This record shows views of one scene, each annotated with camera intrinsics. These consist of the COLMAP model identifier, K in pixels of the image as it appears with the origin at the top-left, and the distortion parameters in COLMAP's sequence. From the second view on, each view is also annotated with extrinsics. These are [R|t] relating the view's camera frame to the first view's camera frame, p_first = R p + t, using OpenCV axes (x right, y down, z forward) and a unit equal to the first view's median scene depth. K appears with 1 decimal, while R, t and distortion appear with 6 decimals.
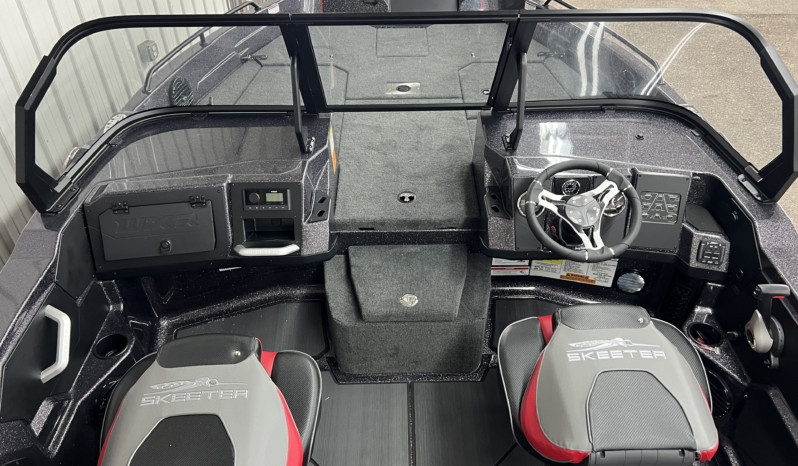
lens RADIAL K [[589.3, 0, 397.4], [0, 589.3, 252.2], [0, 0, 1]] dist [-0.002635, -0.005475]
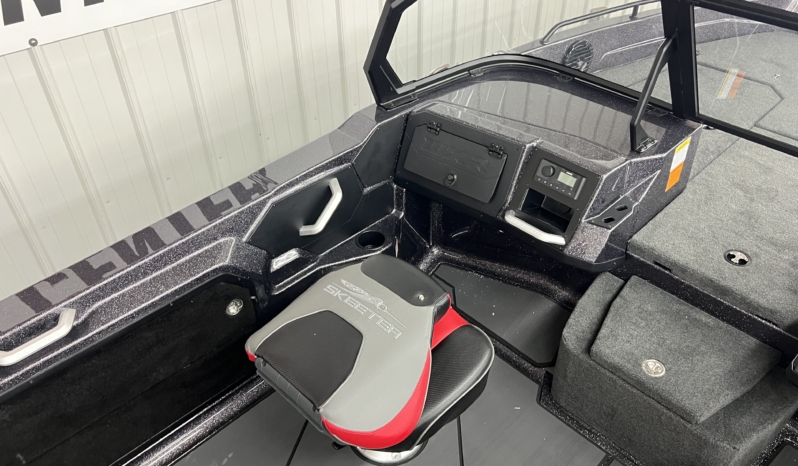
lens RADIAL K [[593.3, 0, 399.0], [0, 593.3, 233.0], [0, 0, 1]] dist [0.024284, -0.066543]
pose [[0.682312, 0.457942, -0.569859, 0.153241], [-0.463180, 0.873875, 0.147670, -0.034395], [0.565610, 0.163190, 0.808366, 0.130714]]
